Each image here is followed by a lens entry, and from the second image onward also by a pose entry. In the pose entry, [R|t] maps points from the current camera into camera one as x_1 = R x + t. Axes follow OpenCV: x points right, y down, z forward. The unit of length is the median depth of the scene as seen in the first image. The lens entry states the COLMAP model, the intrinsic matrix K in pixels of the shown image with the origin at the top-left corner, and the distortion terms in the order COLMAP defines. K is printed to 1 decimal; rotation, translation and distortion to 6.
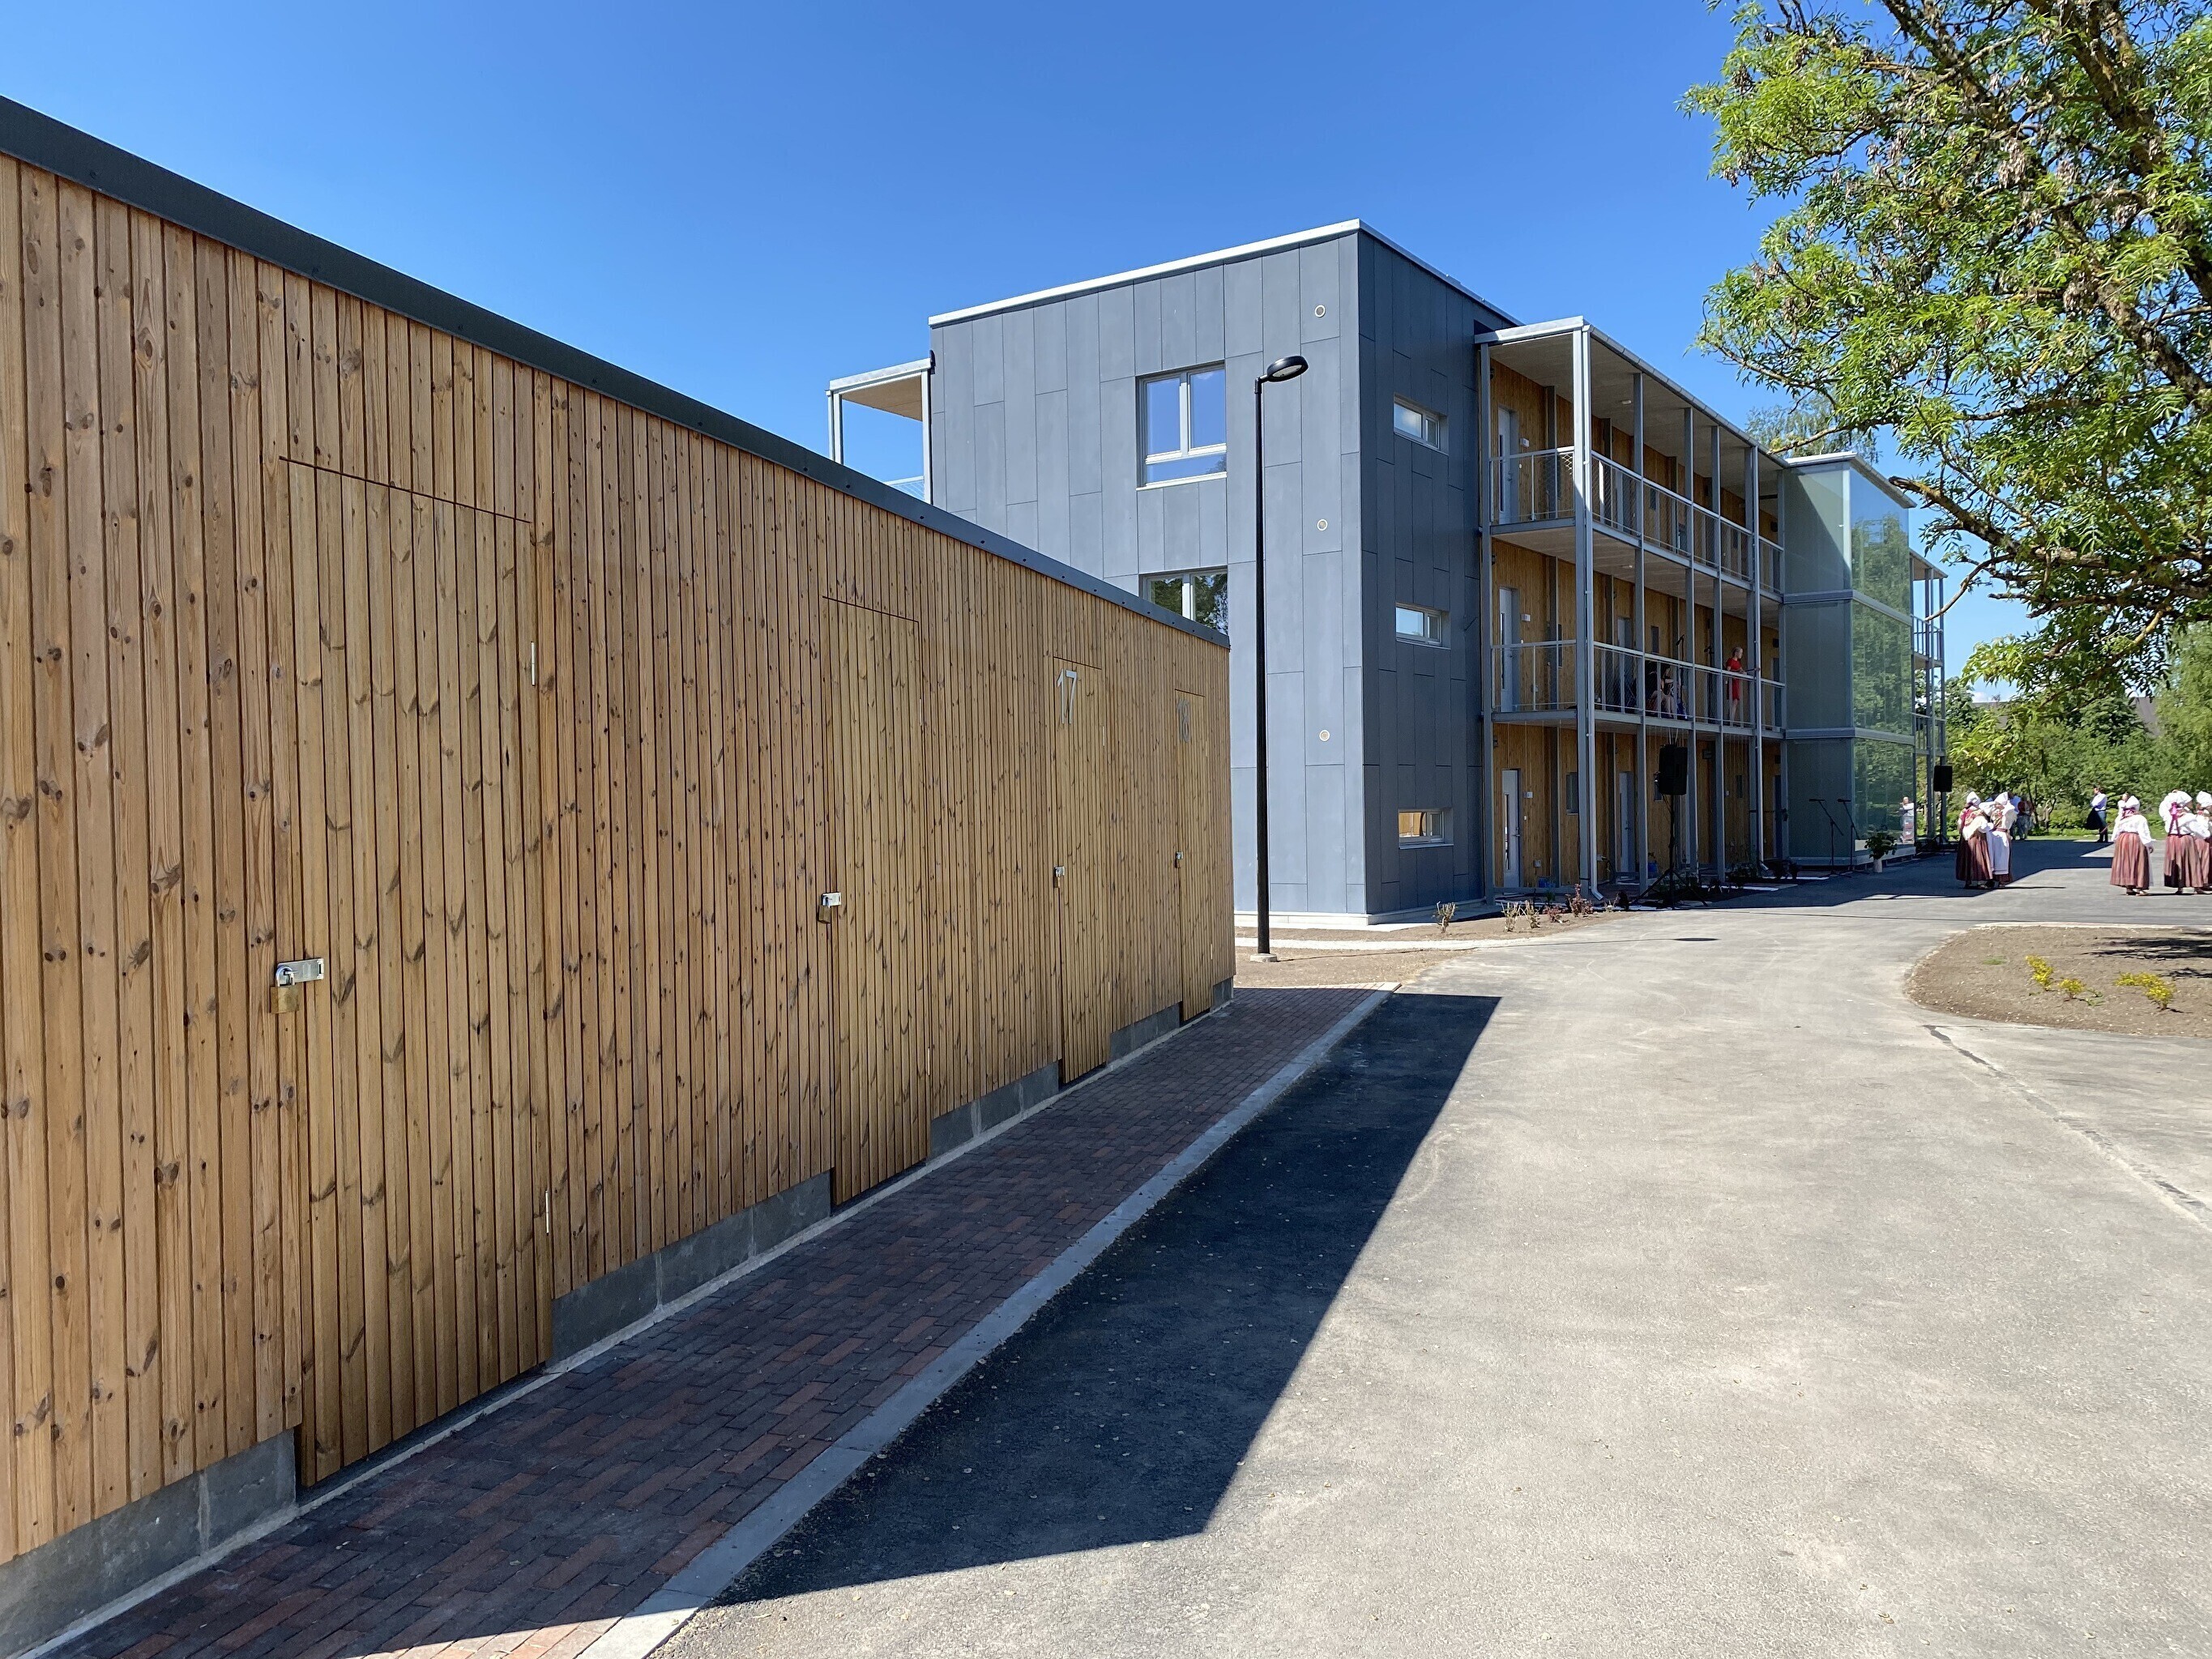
lens RADIAL K [[1696.8, 0, 1105.4], [0, 1696.8, 822.3], [0, 0, 1]] dist [0.006235, 0.010449]
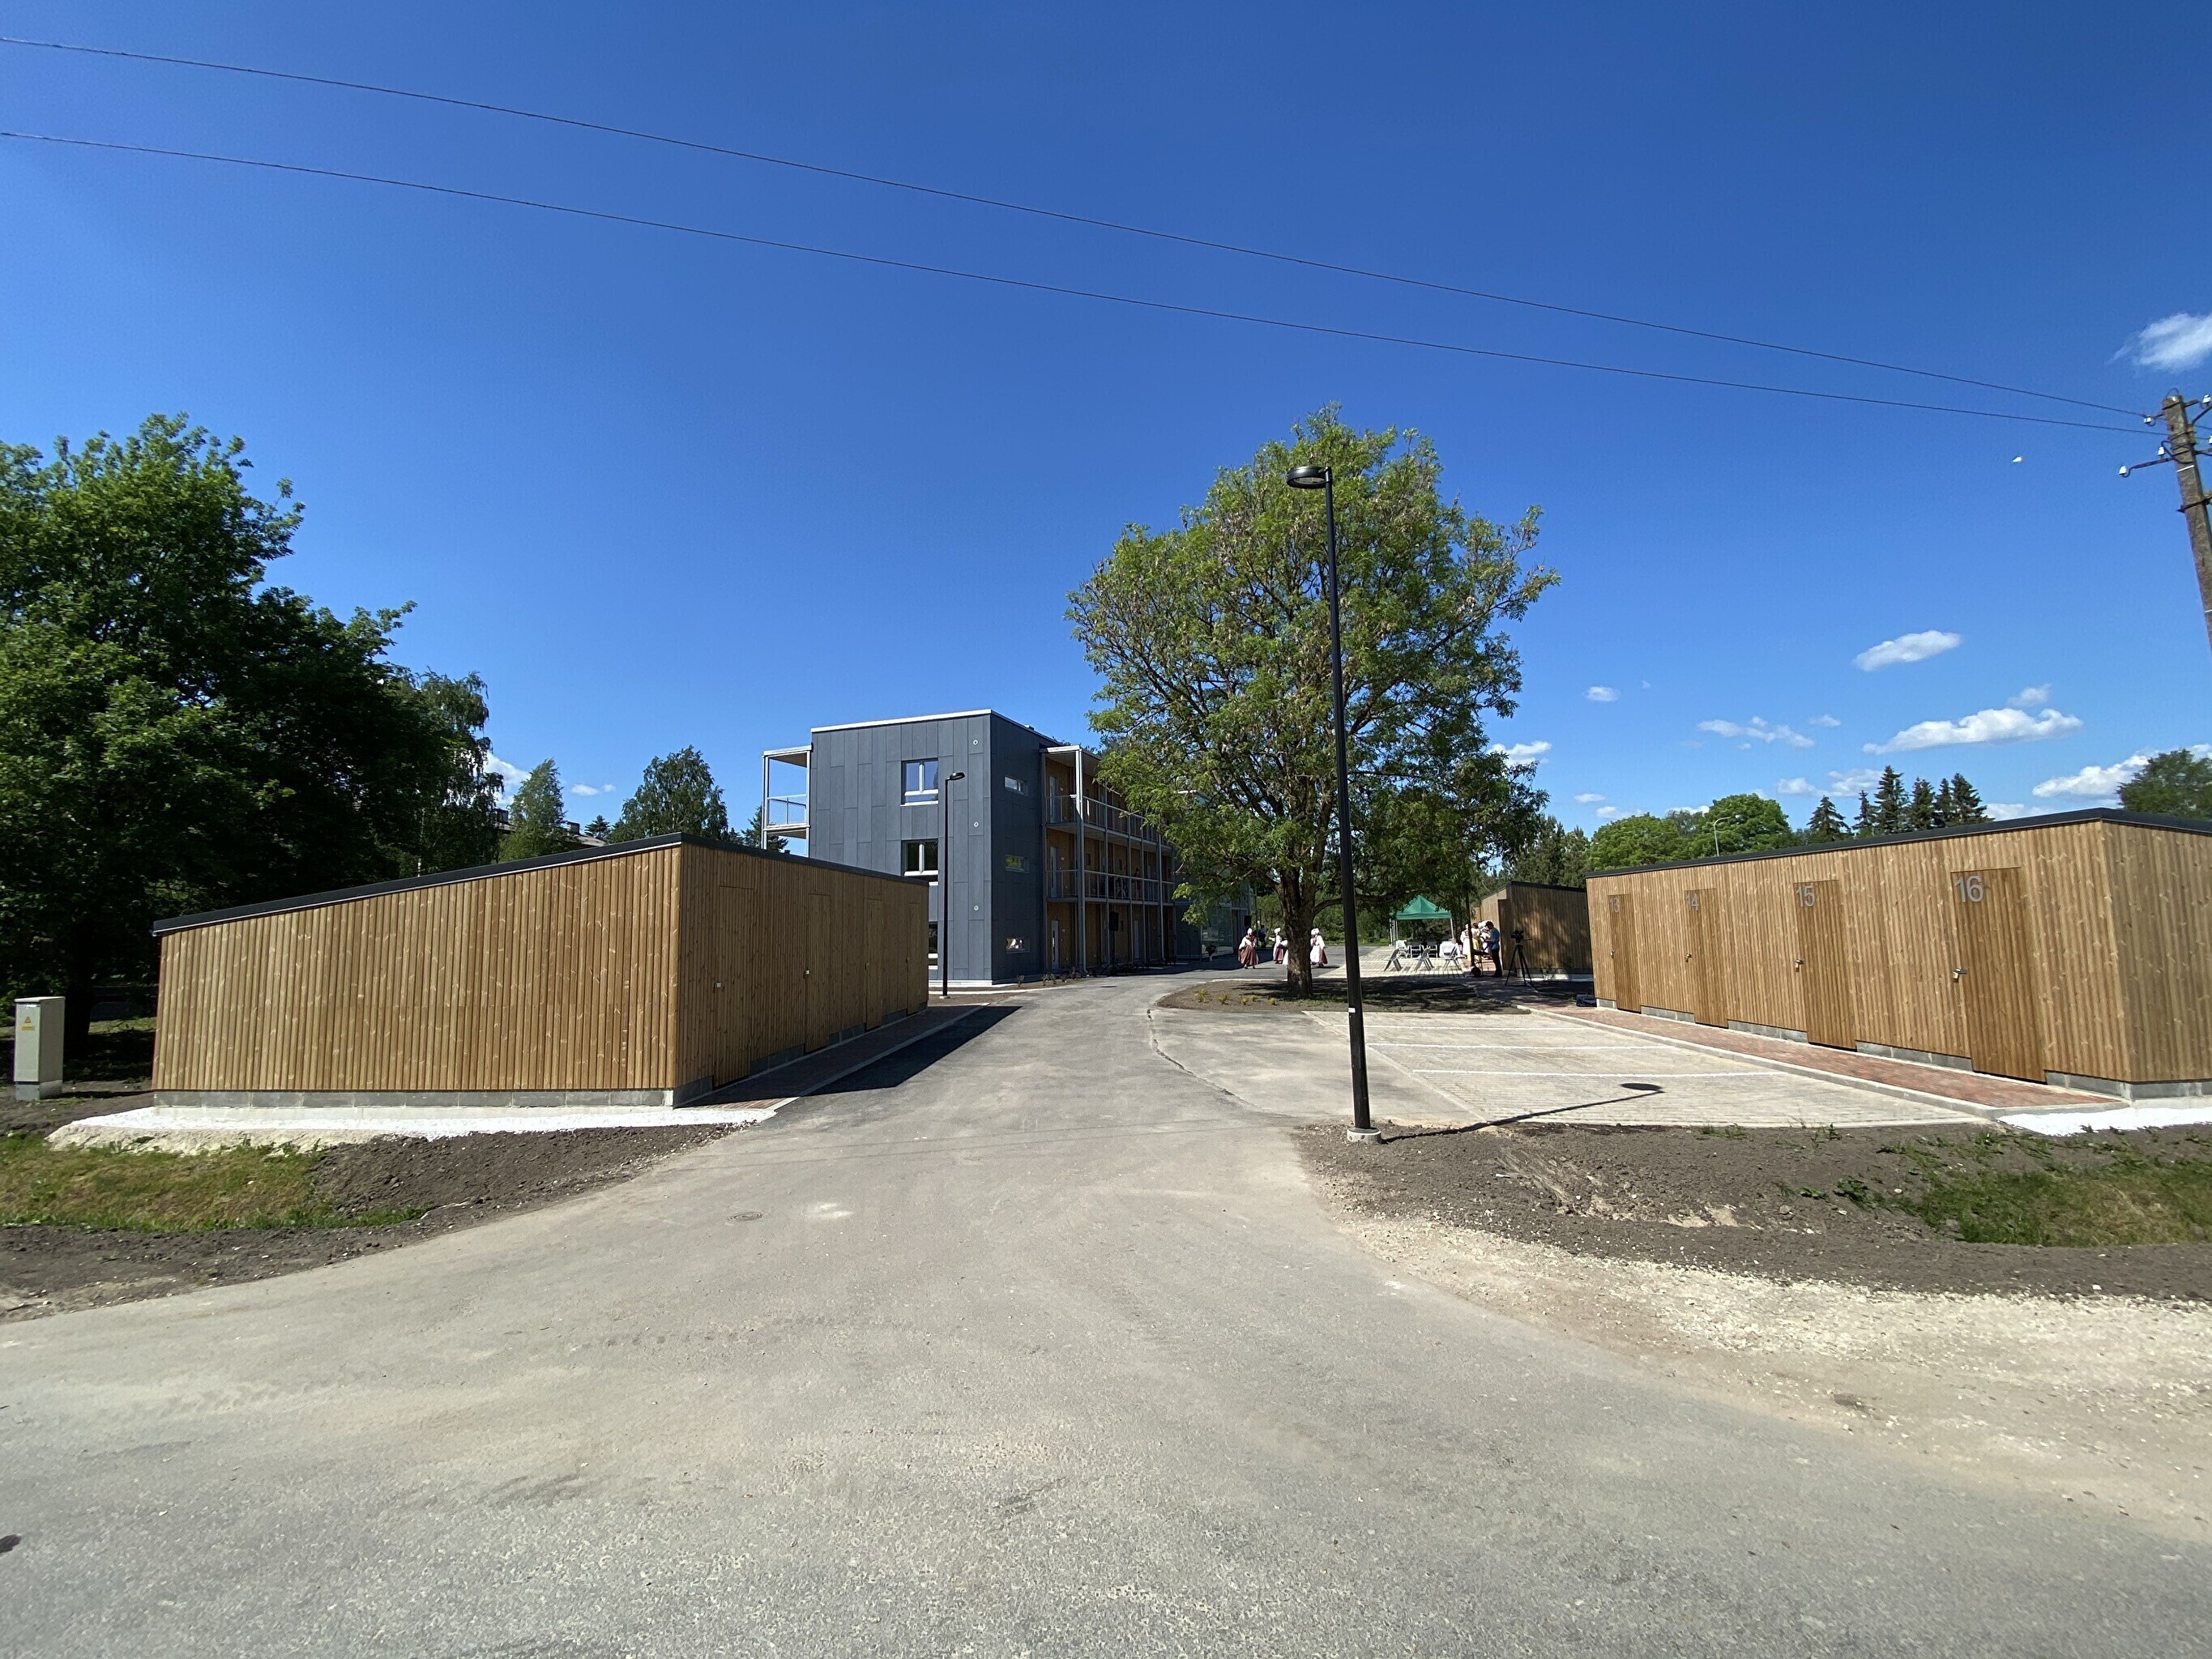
lens RADIAL K [[893.7, 0, 1126.5], [0, 893.7, 820.0], [0, 0, 1]] dist [-0.001452, -0.000459]
pose [[0.965954, 0.025562, 0.257448, 0.002073], [0.008400, 0.991484, -0.129960, -0.007325], [-0.258578, 0.127698, 0.957513, -0.308827]]
